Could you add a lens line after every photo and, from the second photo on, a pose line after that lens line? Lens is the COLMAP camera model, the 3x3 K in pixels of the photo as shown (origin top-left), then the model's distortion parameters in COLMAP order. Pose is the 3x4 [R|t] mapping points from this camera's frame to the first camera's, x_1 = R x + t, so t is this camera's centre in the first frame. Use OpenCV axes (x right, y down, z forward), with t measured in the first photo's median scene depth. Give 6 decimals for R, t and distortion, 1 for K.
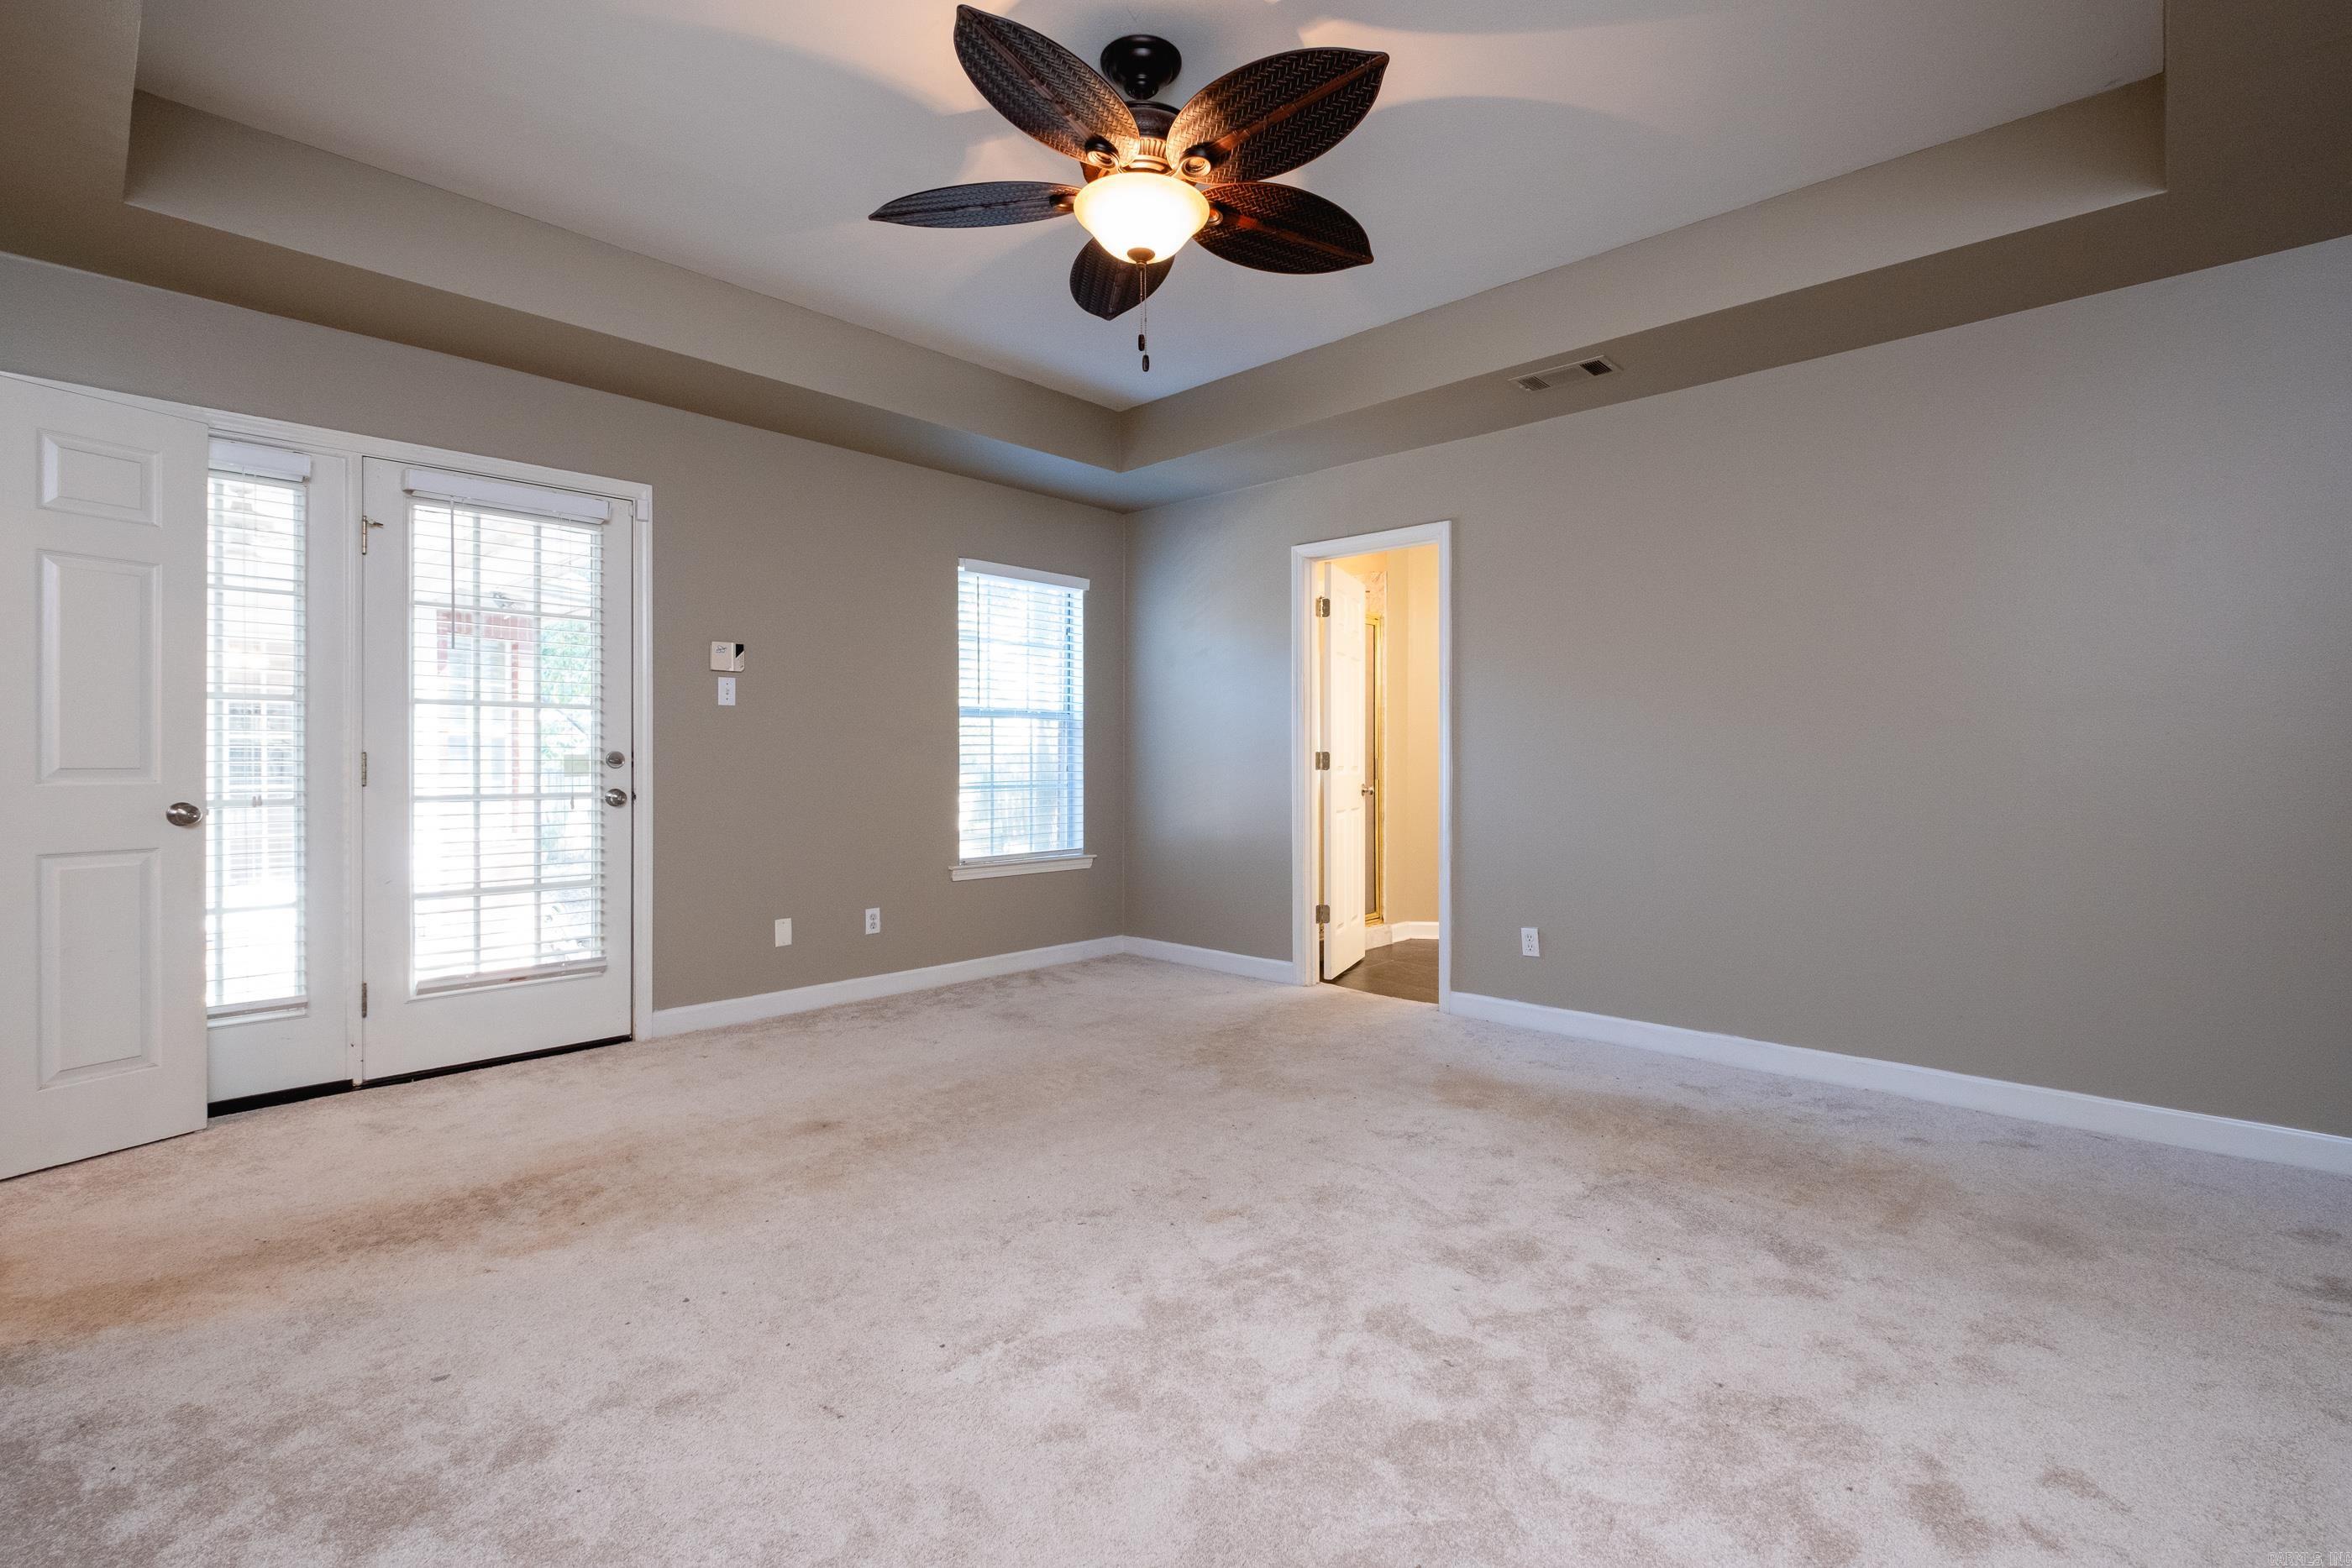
lens RADIAL K [[1049.1, 0, 1179.5], [0, 1049.1, 770.6], [0, 0, 1]] dist [-0.002483, -0.001189]
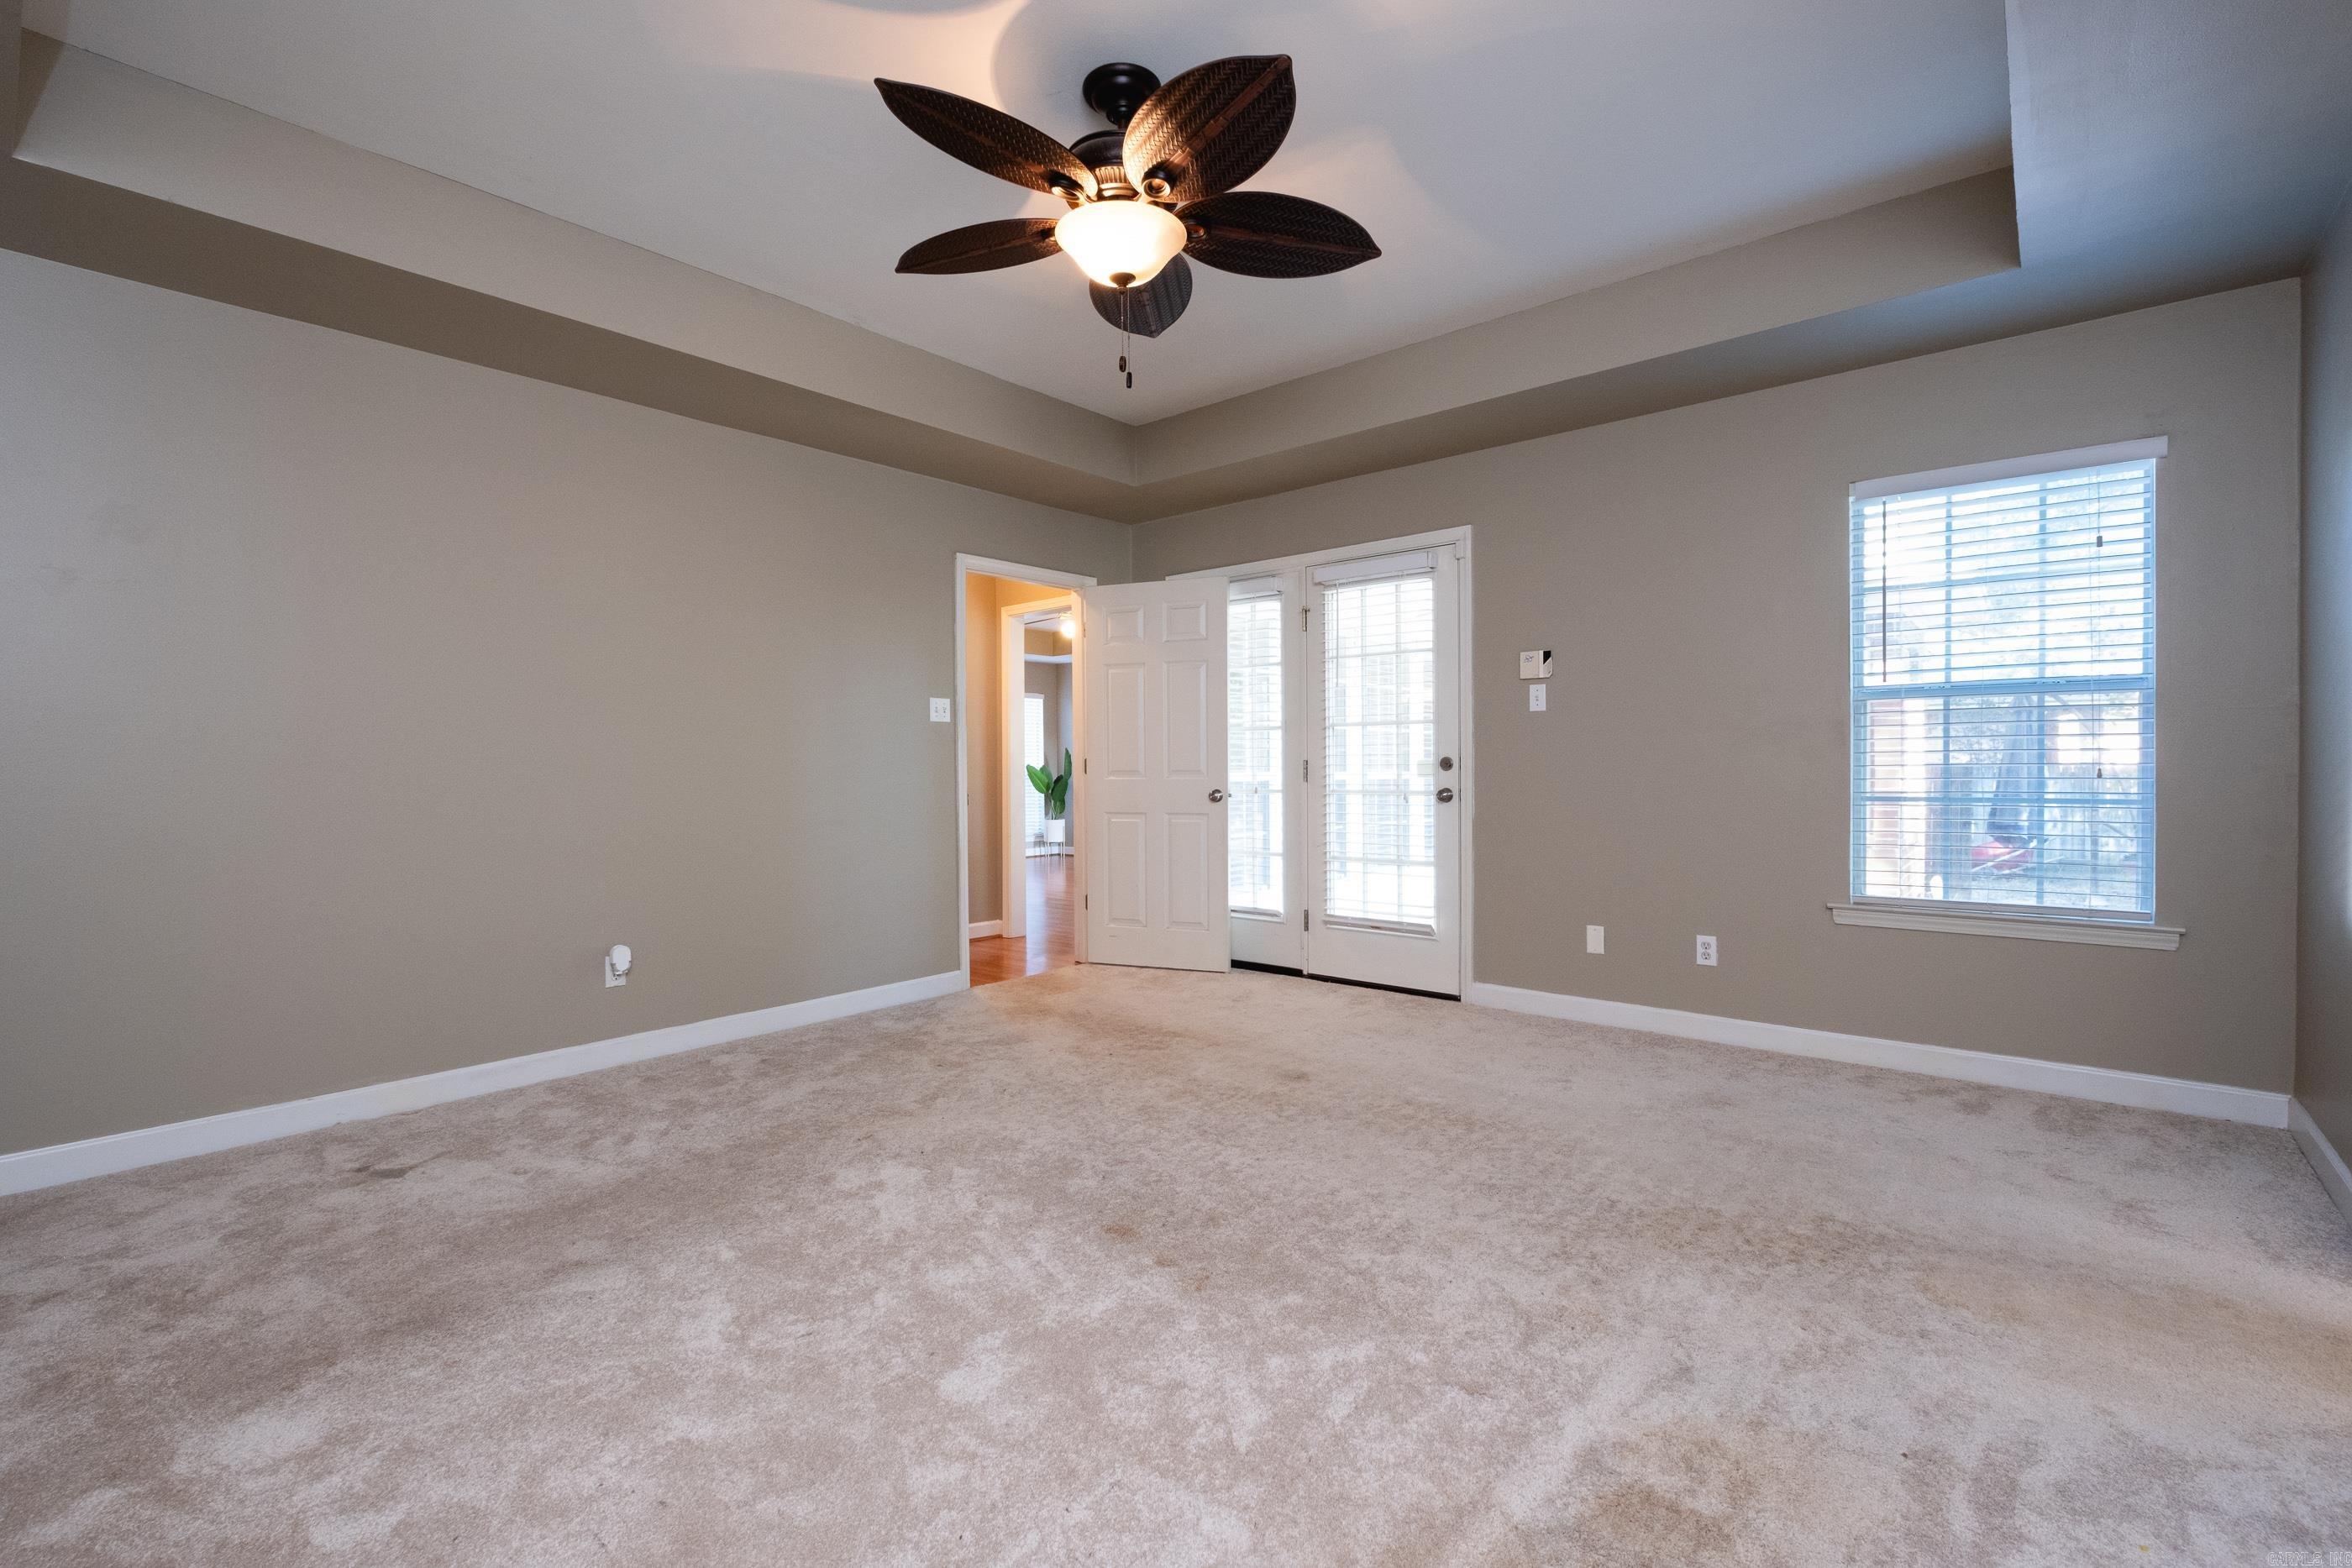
lens RADIAL K [[1031.0, 0, 1179.4], [0, 1031.0, 780.4], [0, 0, 1]] dist [0.002480, -0.000136]
pose [[0.053276, 0.013434, -0.998489, 0.638058], [-0.002543, 0.999908, 0.013318, -0.006156], [0.998577, 0.001829, 0.053305, 0.644444]]
